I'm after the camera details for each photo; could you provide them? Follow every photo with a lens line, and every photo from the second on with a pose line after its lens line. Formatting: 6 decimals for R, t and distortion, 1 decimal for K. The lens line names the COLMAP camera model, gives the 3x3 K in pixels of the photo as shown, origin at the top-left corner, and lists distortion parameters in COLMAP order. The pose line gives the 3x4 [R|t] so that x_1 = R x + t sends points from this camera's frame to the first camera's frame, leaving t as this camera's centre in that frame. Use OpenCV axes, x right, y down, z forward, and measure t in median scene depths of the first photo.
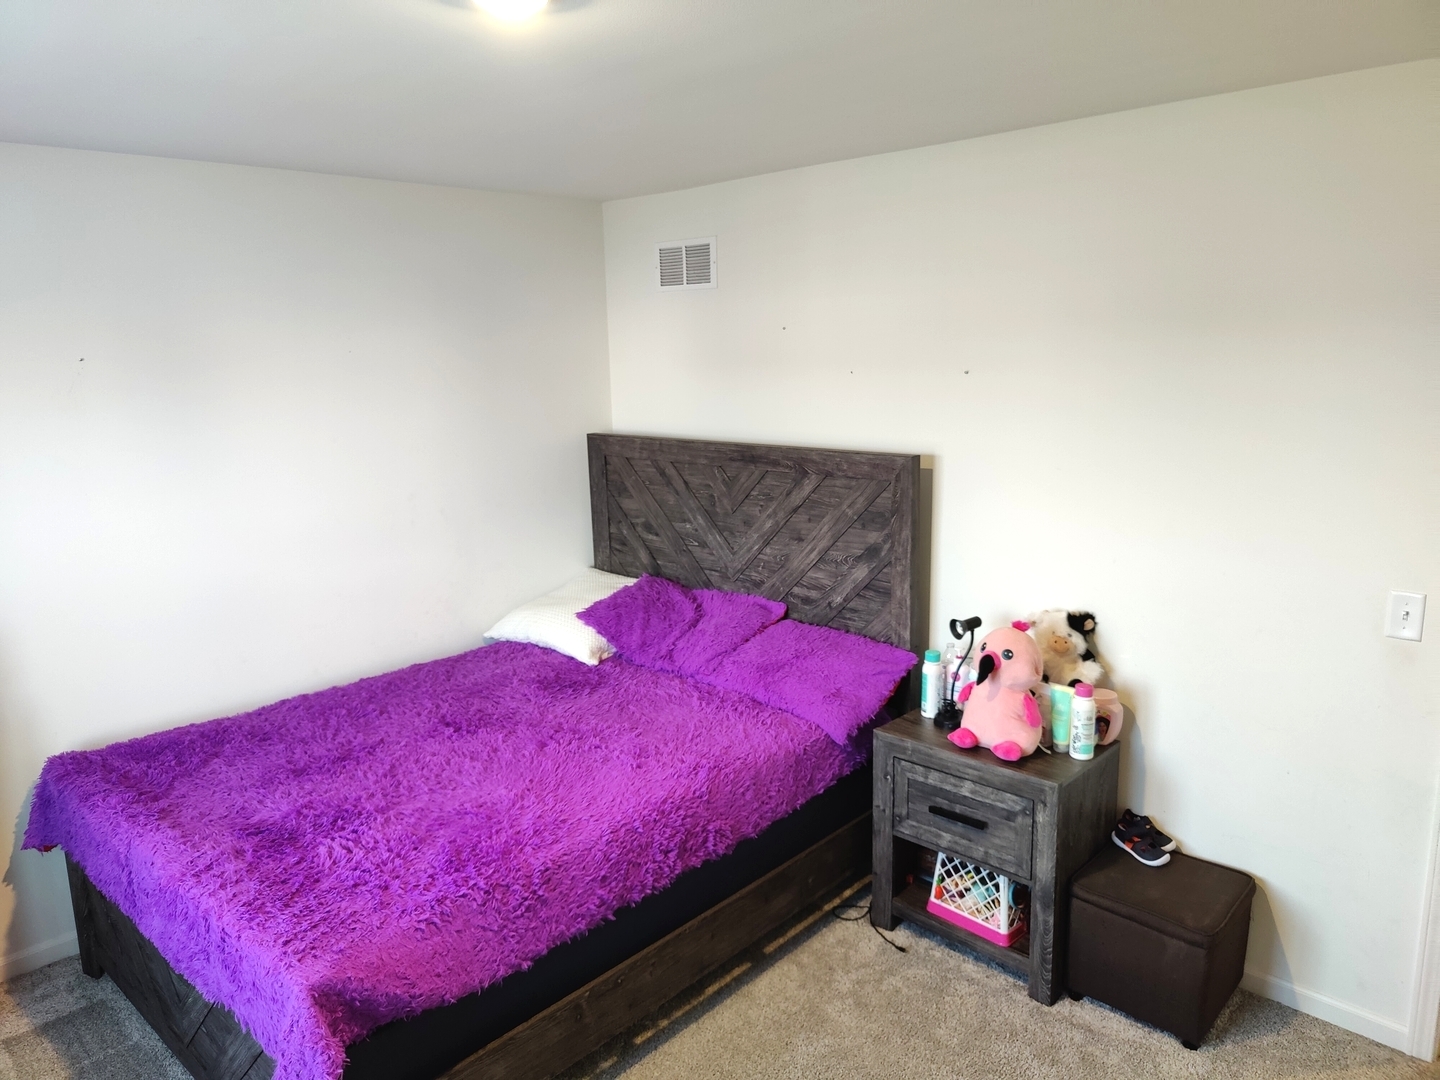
lens RADIAL K [[1009.1, 0, 712.6], [0, 1009.1, 543.7], [0, 0, 1]] dist [0.022064, 0.001204]
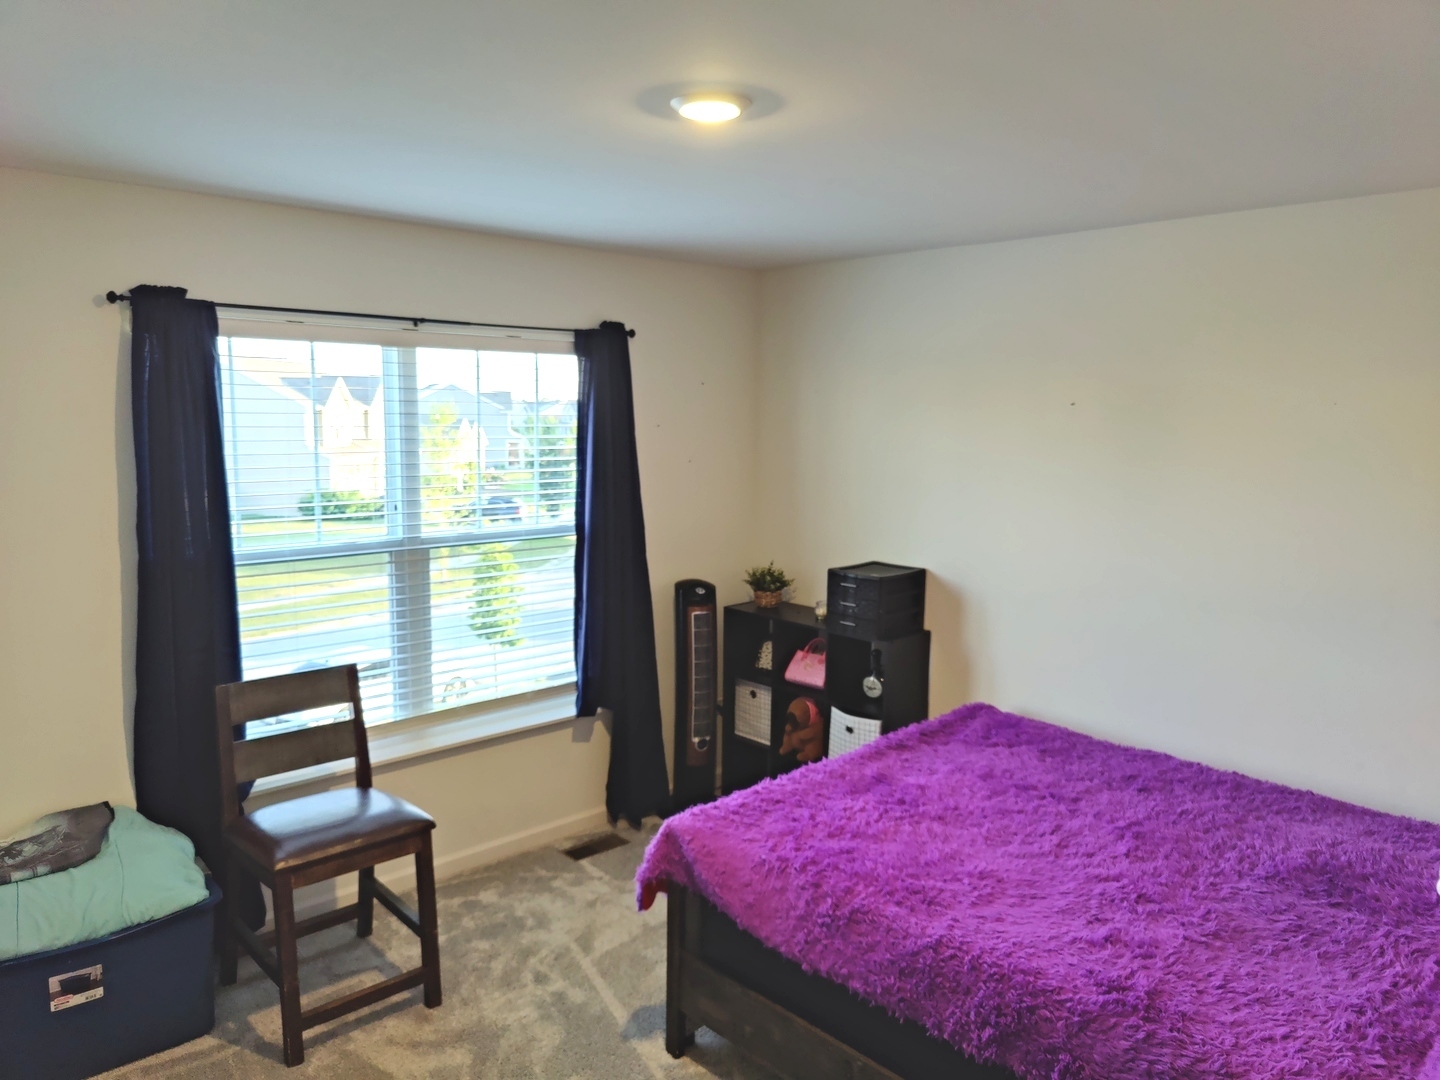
lens RADIAL K [[1009.1, 0, 712.6], [0, 1009.1, 543.7], [0, 0, 1]] dist [0.022064, 0.001204]
pose [[-0.050132, 0.156709, -0.986372, 0.654271], [-0.209222, 0.964052, 0.163797, -0.136608], [0.976582, 0.214582, -0.015543, 0.672380]]
